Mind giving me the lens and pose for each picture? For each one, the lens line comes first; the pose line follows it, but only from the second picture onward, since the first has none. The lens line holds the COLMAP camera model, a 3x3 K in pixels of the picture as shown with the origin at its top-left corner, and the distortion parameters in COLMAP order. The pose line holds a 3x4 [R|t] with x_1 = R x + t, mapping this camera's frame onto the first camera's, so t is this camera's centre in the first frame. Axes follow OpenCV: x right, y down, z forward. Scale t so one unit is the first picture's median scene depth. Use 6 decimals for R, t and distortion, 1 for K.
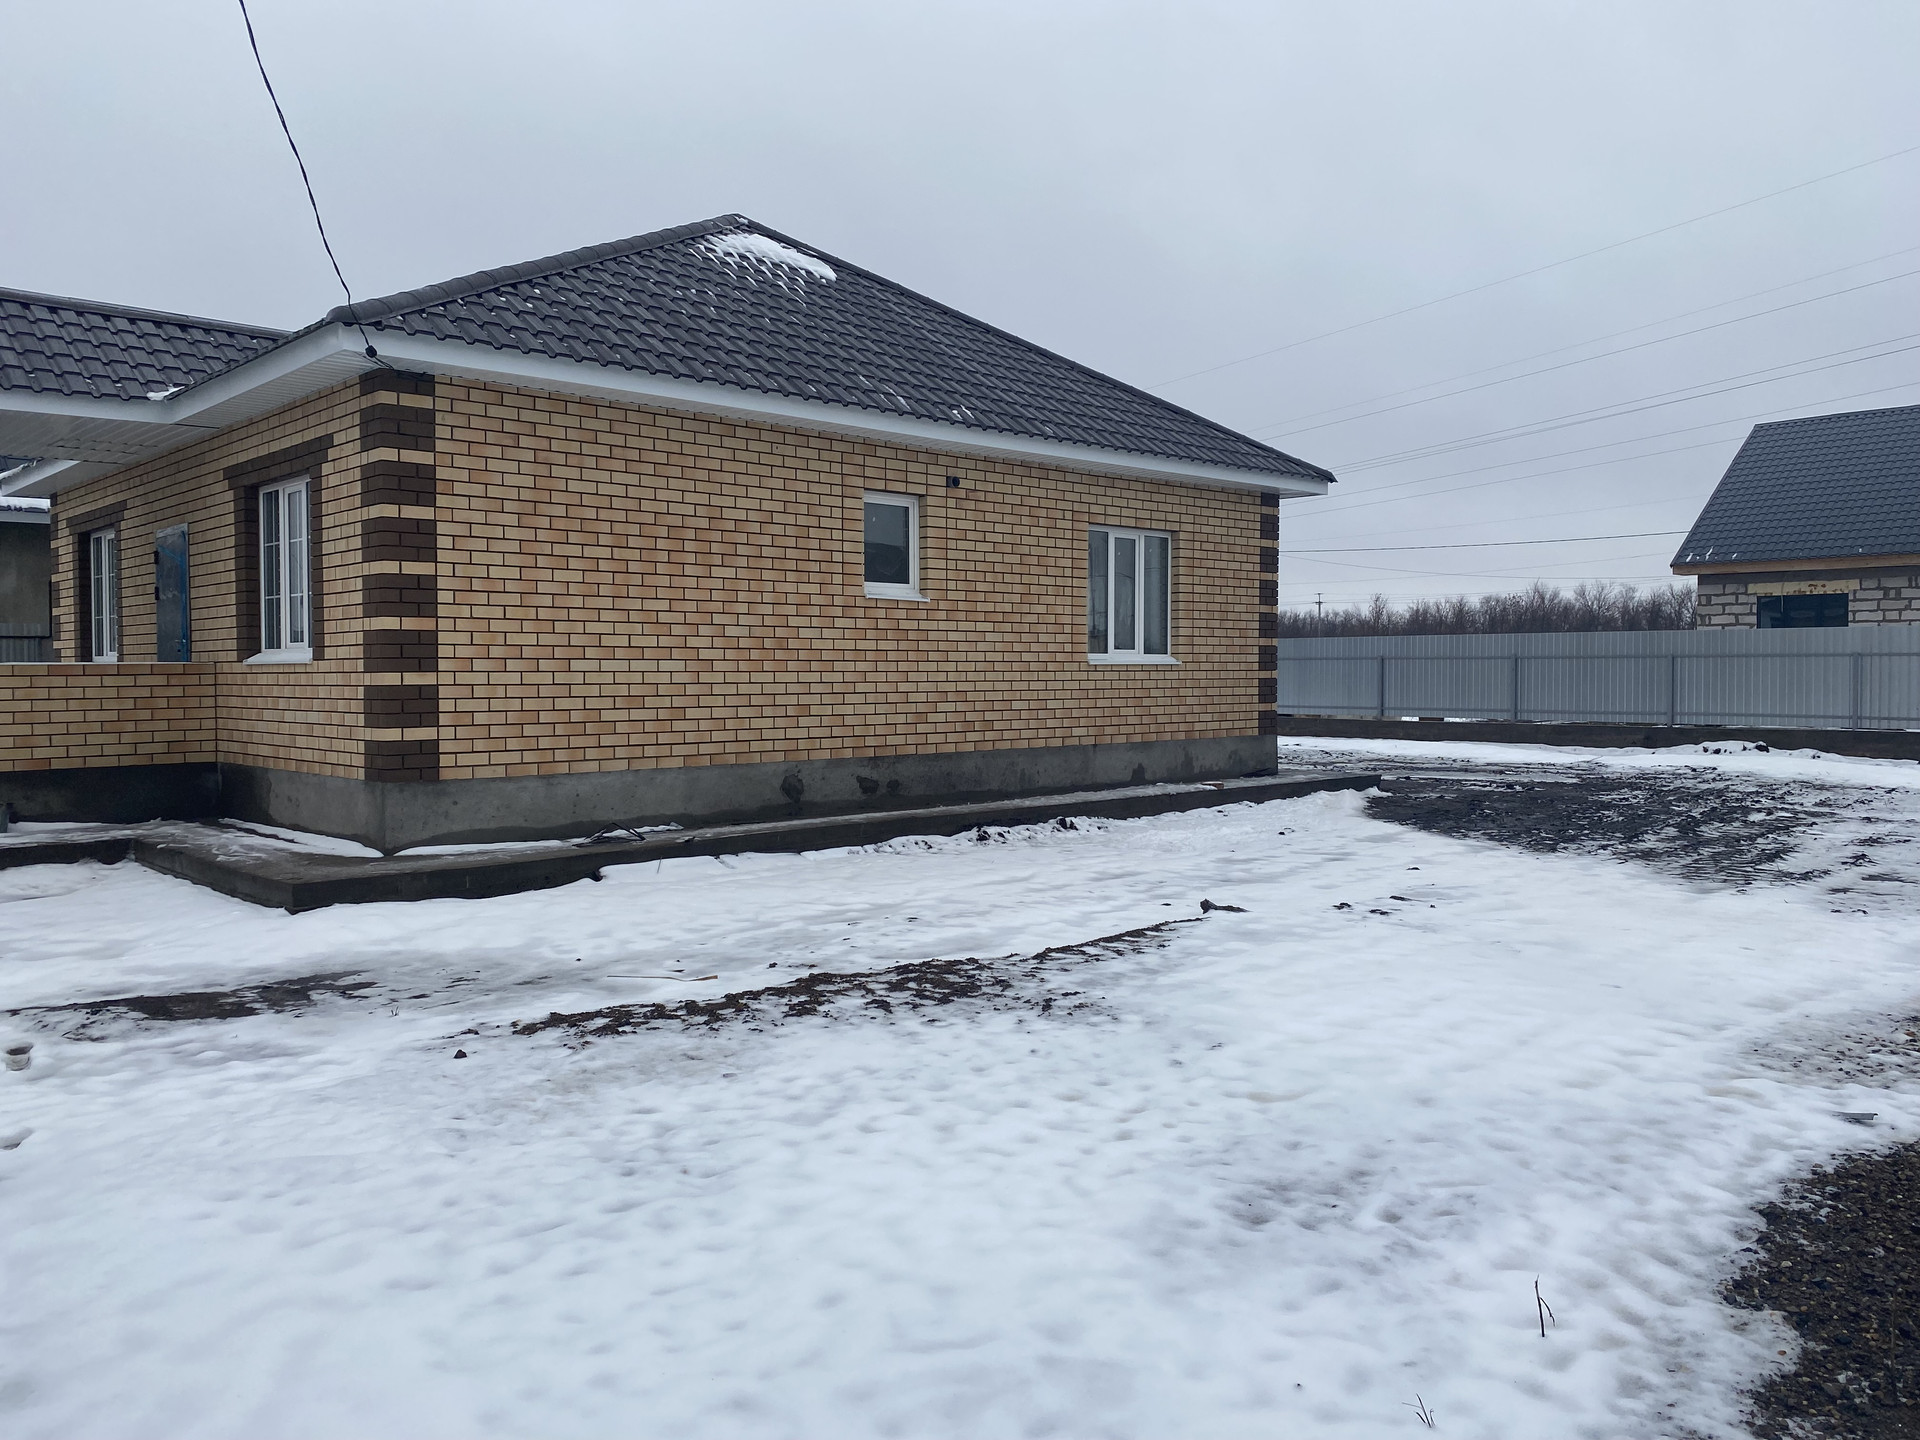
lens RADIAL K [[1438.6, 0, 931.4], [0, 1438.6, 718.8], [0, 0, 1]] dist [0.005721, -0.010360]
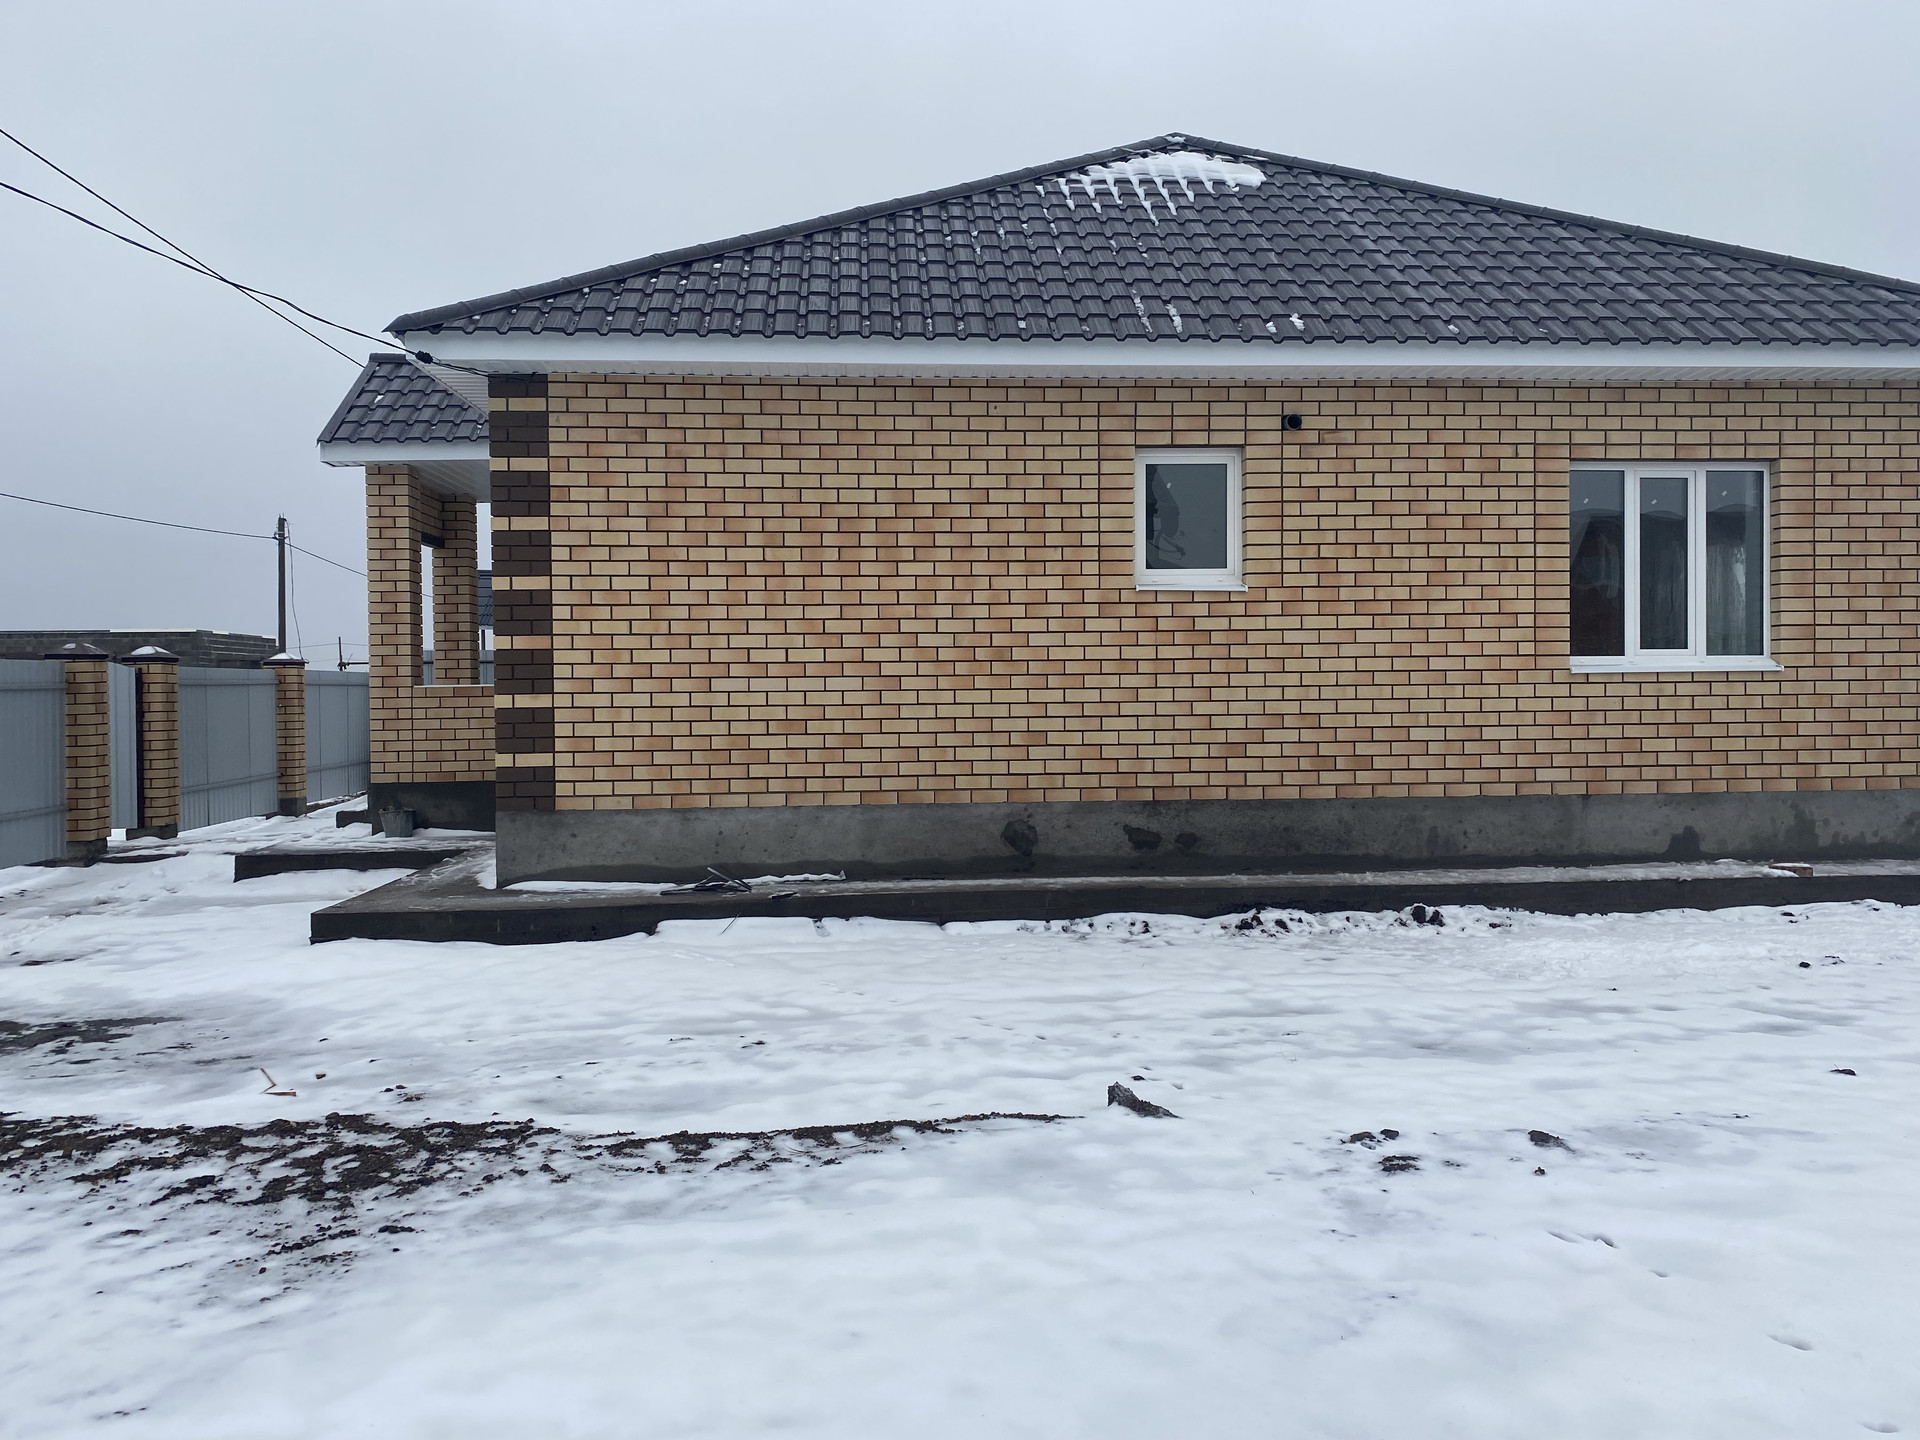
lens RADIAL K [[1456.3, 0, 772.8], [0, 1456.3, 710.7], [0, 0, 1]] dist [0.105083, -0.112278]
pose [[0.789123, 0.002529, -0.614230, 0.309551], [-0.011493, 0.999877, -0.010649, -0.011673], [0.614128, 0.015463, 0.789055, 0.305154]]
